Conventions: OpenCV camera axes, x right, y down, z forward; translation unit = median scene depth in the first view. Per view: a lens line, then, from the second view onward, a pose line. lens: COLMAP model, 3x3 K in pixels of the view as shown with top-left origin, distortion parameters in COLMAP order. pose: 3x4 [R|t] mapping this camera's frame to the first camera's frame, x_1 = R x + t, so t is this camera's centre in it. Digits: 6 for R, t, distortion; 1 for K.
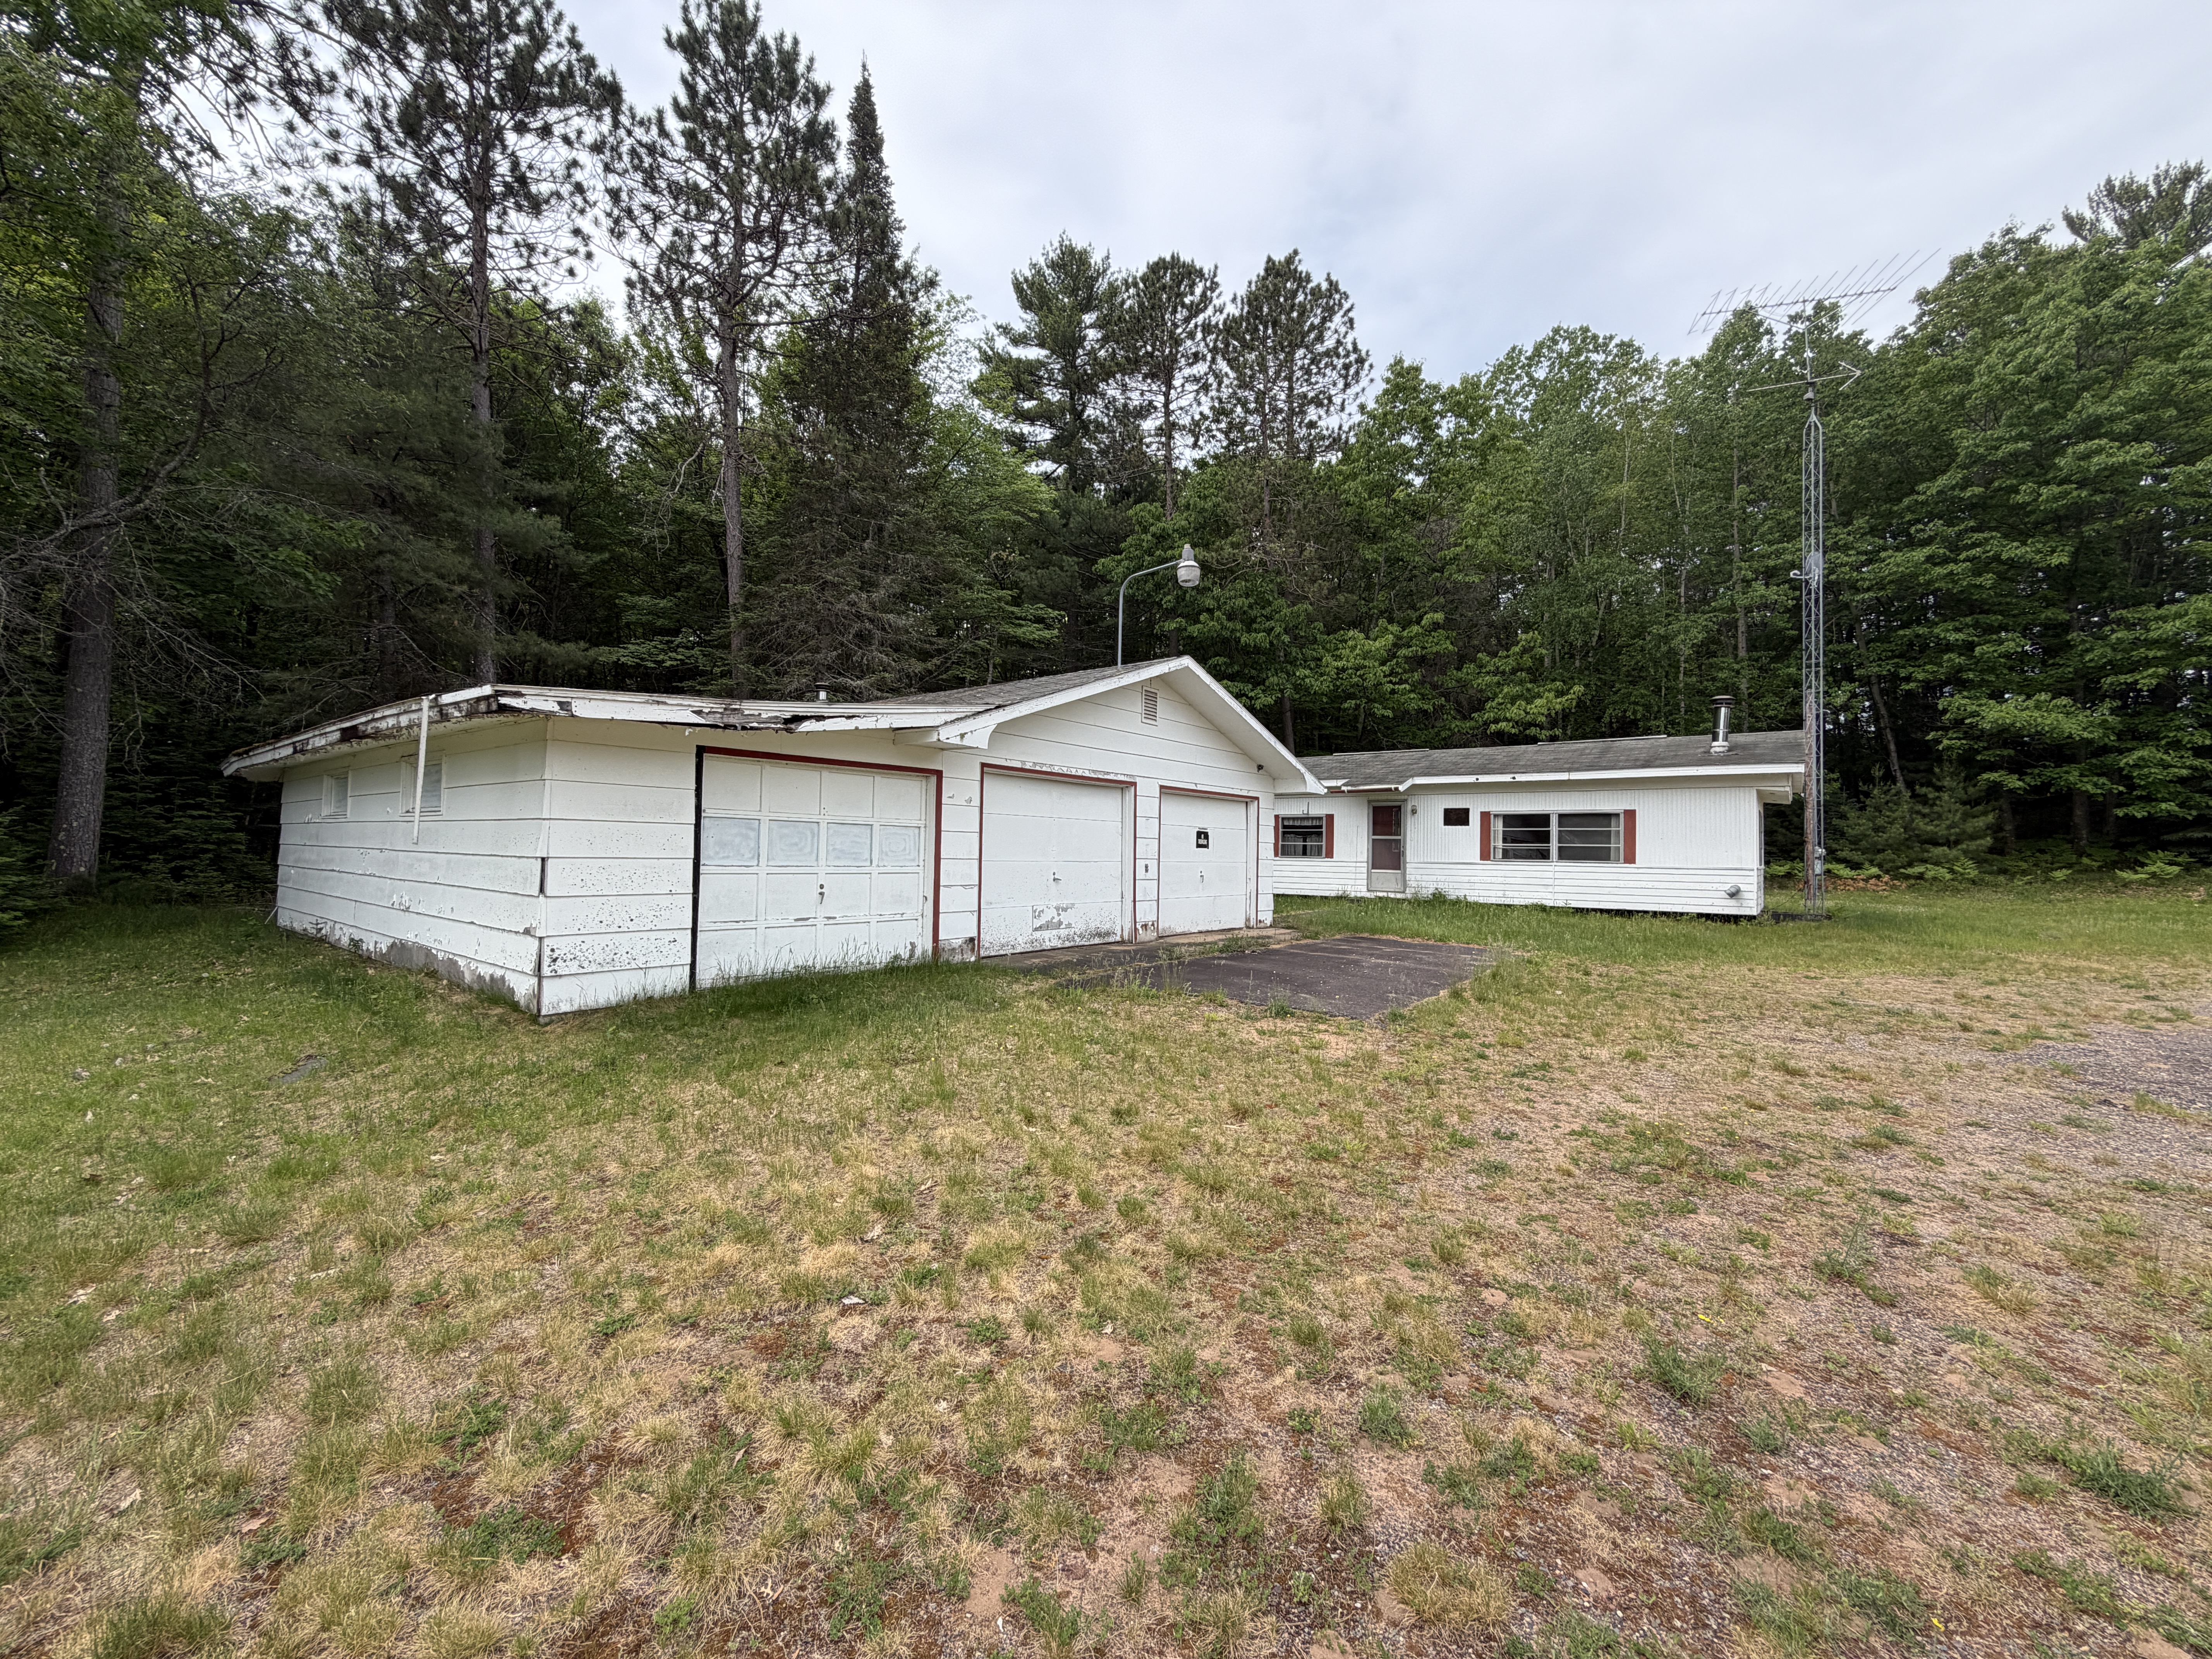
lens RADIAL K [[878.8, 0, 1102.0], [0, 878.8, 831.5], [0, 0, 1]] dist [-0.001159, 0.000487]
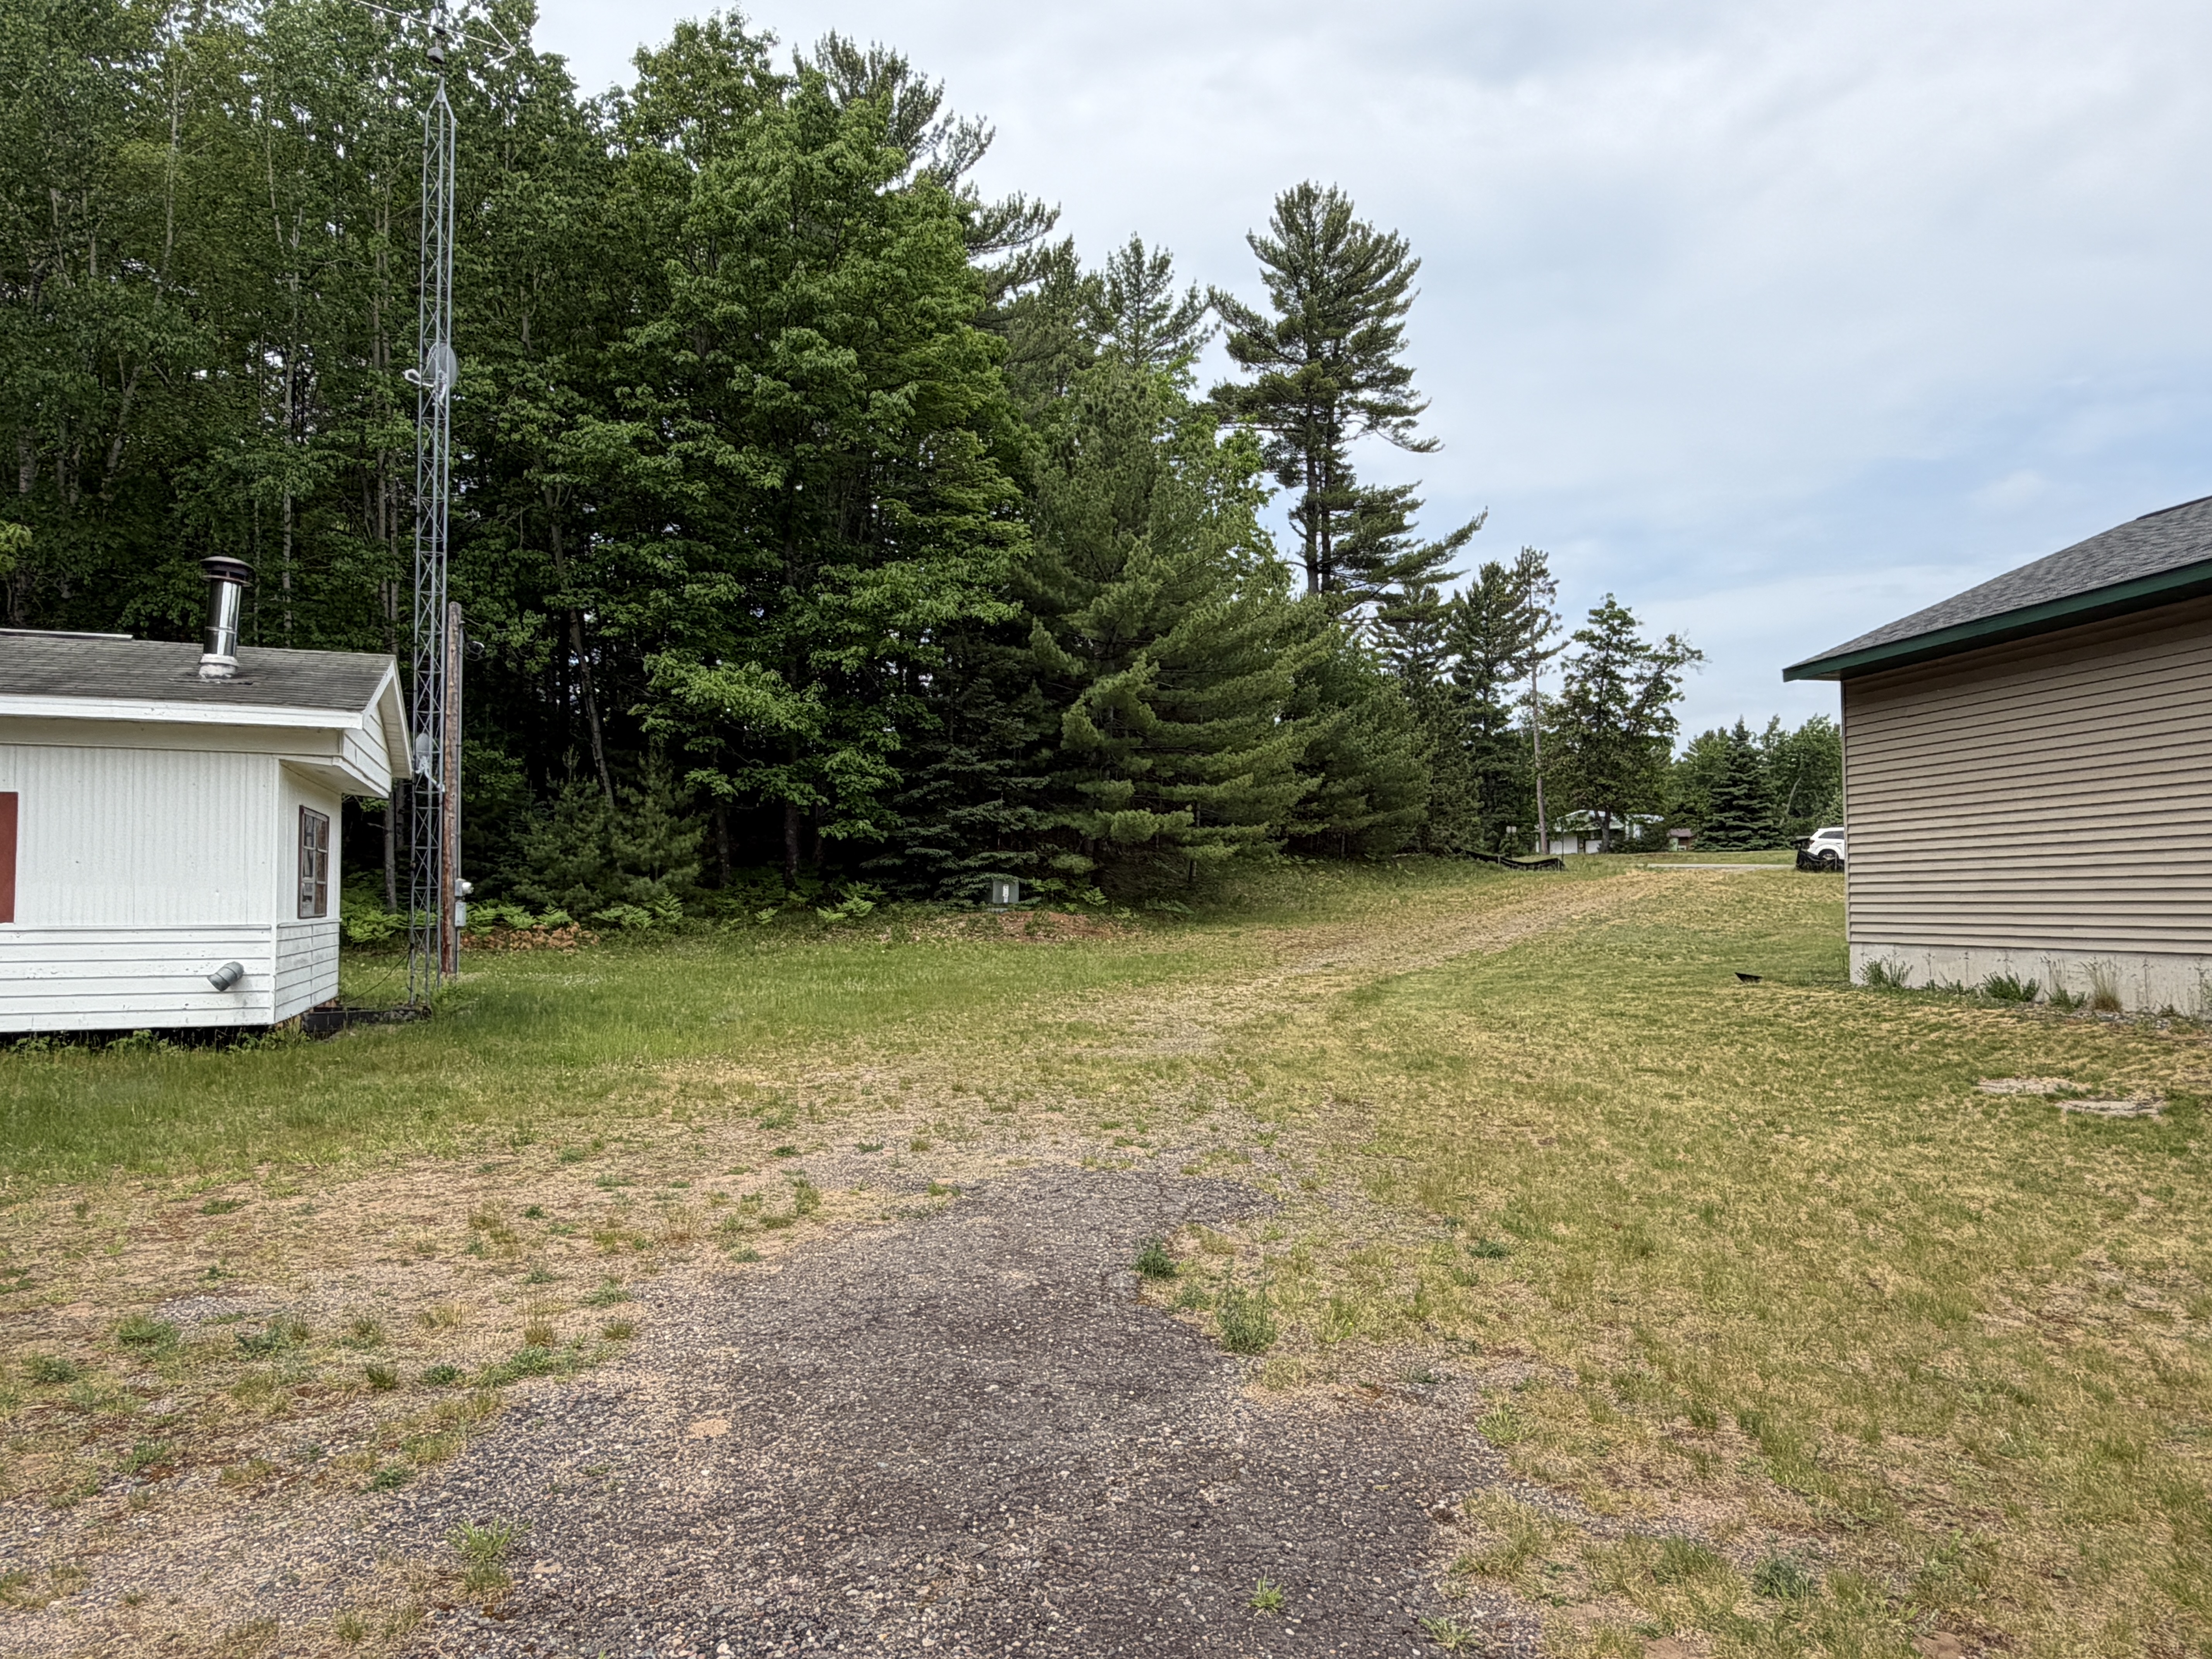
lens RADIAL K [[1485.7, 0, 1097.4], [0, 1485.7, 829.4], [0, 0, 1]] dist [-0.001825, 0.002980]
pose [[0.520283, 0.024157, 0.853652, 0.172269], [-0.011632, 0.999708, -0.021200, 0.000965], [-0.853915, 0.001100, 0.520412, 0.120212]]
